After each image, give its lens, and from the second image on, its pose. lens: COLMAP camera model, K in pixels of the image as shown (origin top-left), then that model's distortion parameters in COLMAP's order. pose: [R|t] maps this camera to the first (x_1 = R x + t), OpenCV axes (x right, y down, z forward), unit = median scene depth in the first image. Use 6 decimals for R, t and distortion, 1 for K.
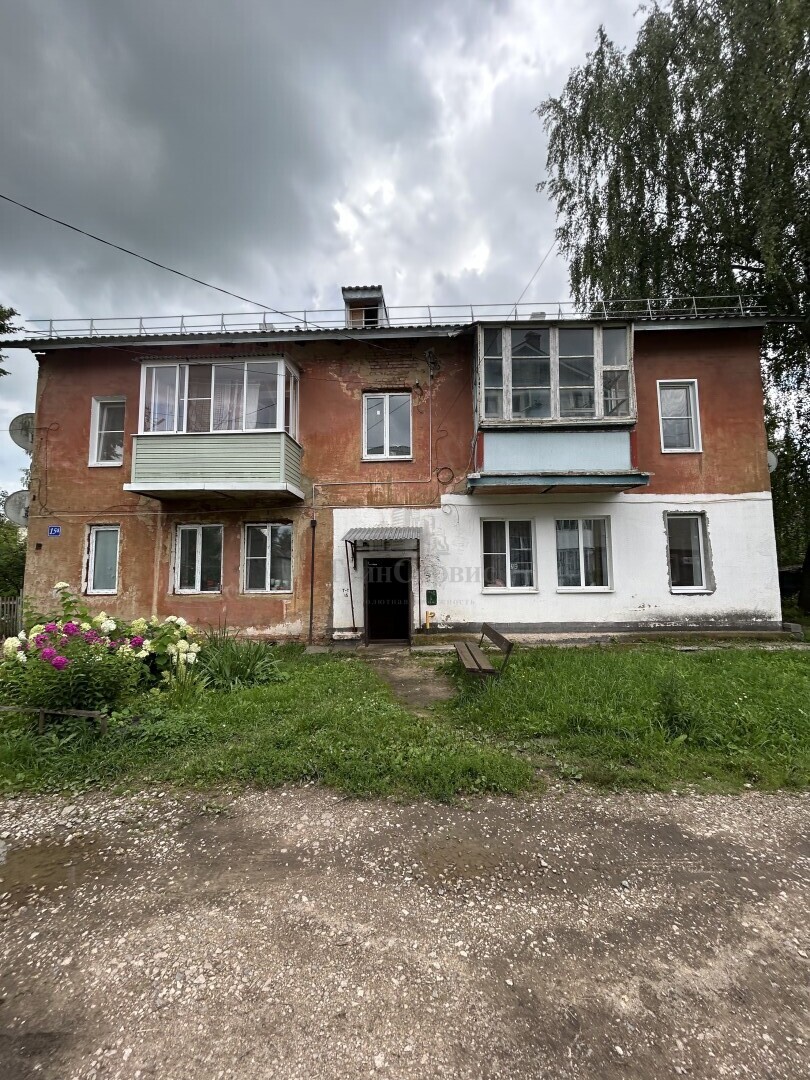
lens RADIAL K [[433.4, 0, 406.8], [0, 433.4, 538.4], [0, 0, 1]] dist [-0.003408, 0.001811]
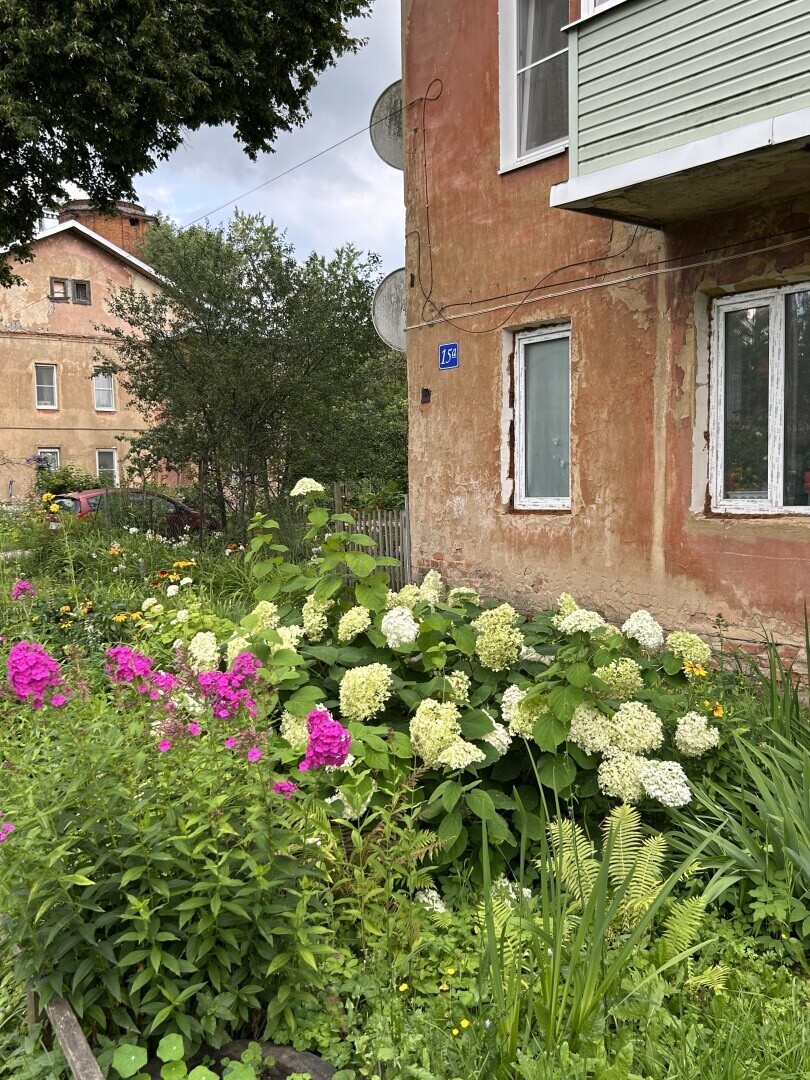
lens RADIAL K [[1029.6, 0, 405.0], [0, 1029.6, 540.0], [0, 0, 1]] dist [0.127914, -0.242045]
pose [[0.657320, 0.042474, -0.752414, -0.092315], [0.076088, 0.989568, 0.122333, 0.033853], [0.749761, -0.137661, 0.647231, 0.308961]]
